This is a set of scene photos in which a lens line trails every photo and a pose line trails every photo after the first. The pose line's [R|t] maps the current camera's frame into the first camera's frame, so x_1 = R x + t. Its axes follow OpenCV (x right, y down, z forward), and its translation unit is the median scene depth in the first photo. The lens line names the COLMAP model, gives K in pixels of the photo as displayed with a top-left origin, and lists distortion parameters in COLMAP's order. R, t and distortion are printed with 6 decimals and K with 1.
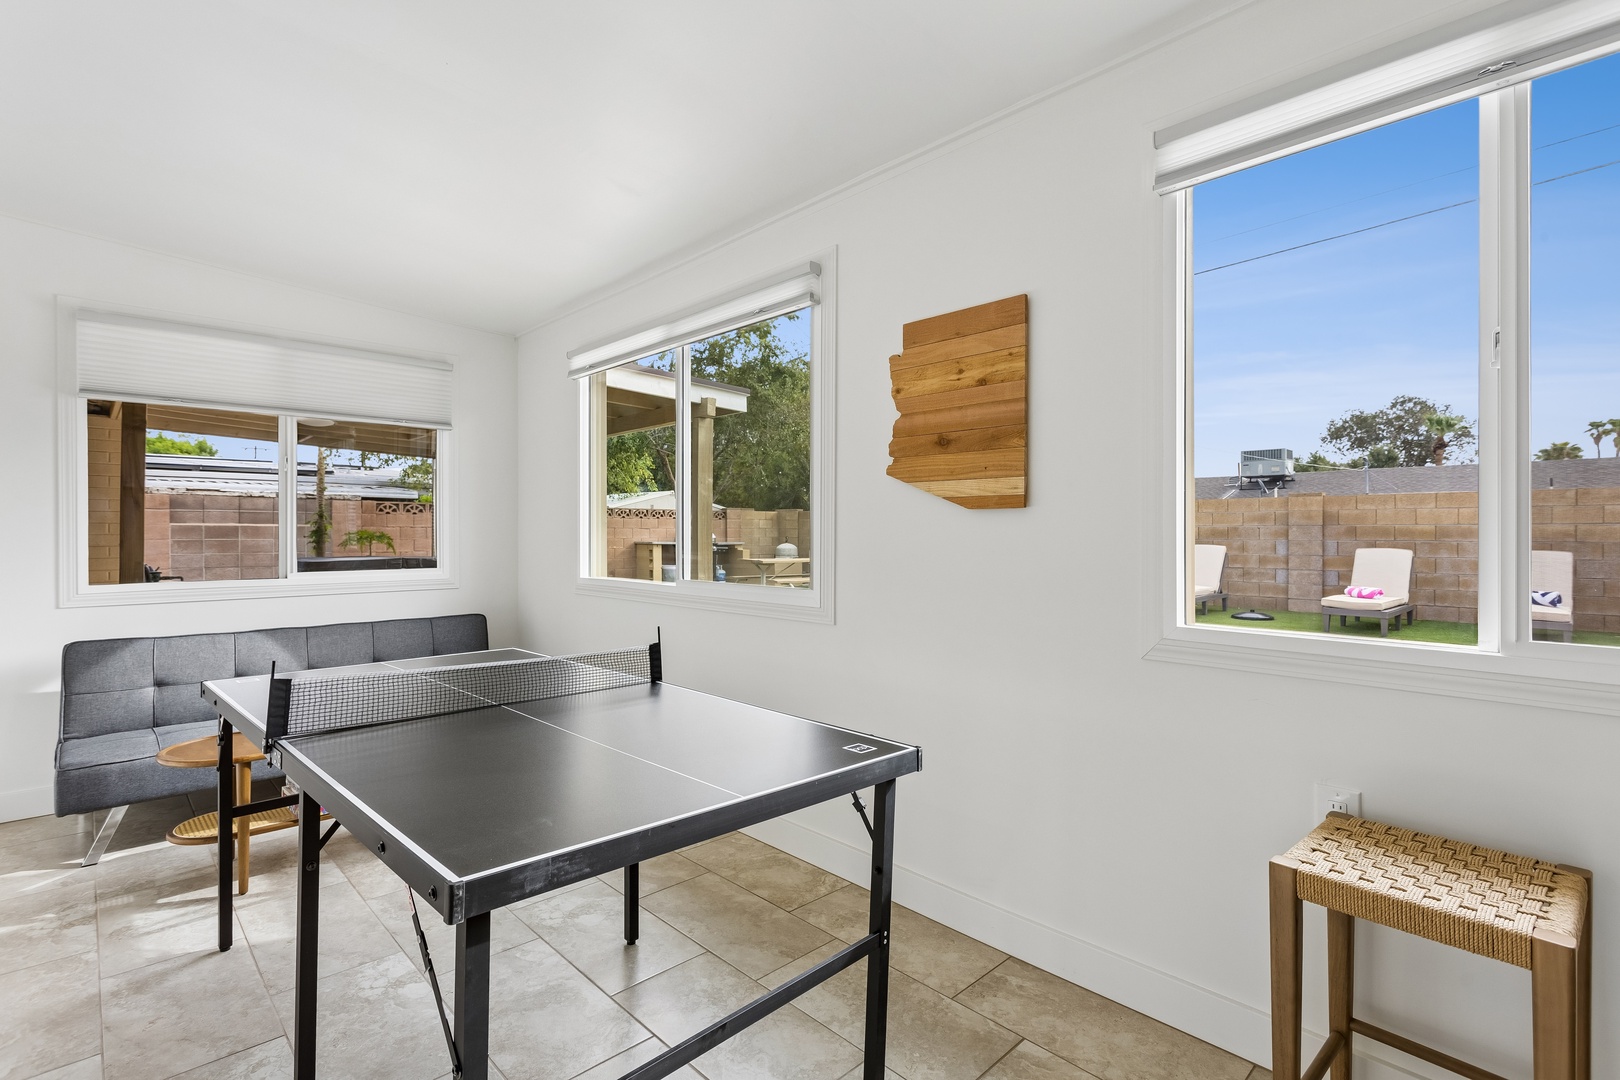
lens RADIAL K [[758.0, 0, 814.5], [0, 758.0, 531.0], [0, 0, 1]] dist [0.002437, -0.000186]
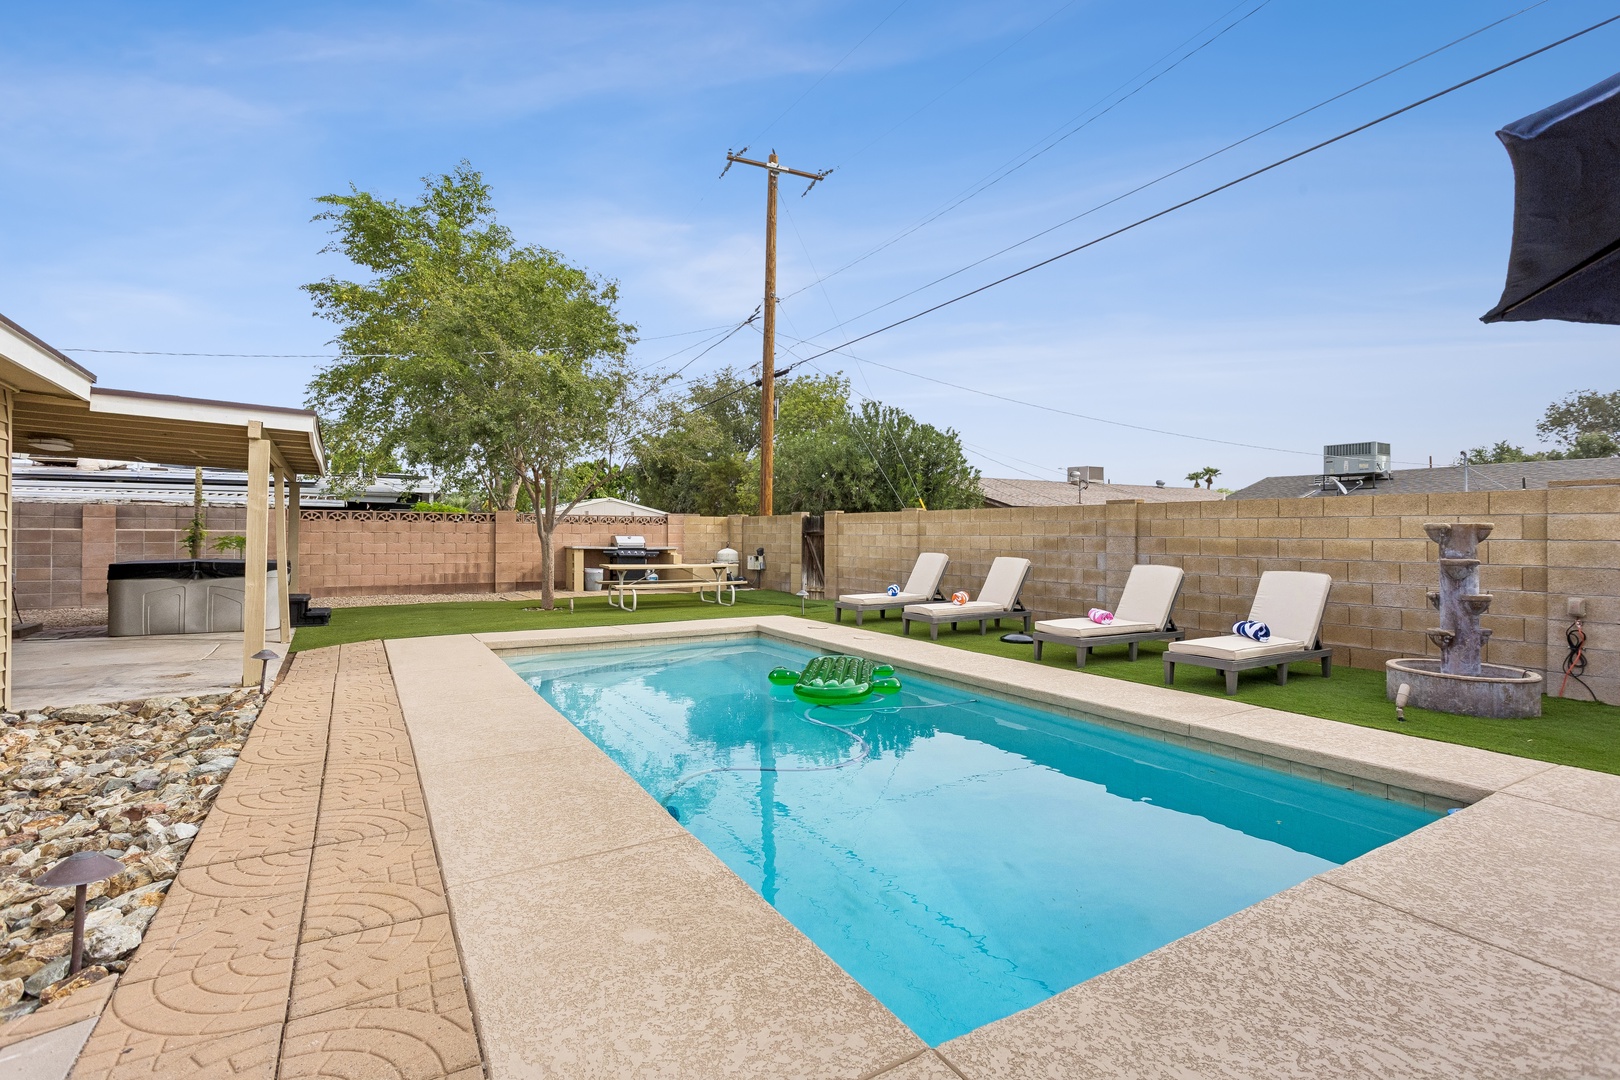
lens RADIAL K [[758.0, 0, 803.5], [0, 758.0, 537.6], [0, 0, 1]] dist [0.002437, -0.000186]
pose [[0.979214, 0.005985, -0.202741, 0.372219], [-0.004396, 0.999956, 0.008285, -0.009618], [0.202782, -0.007222, 0.979197, 0.051243]]
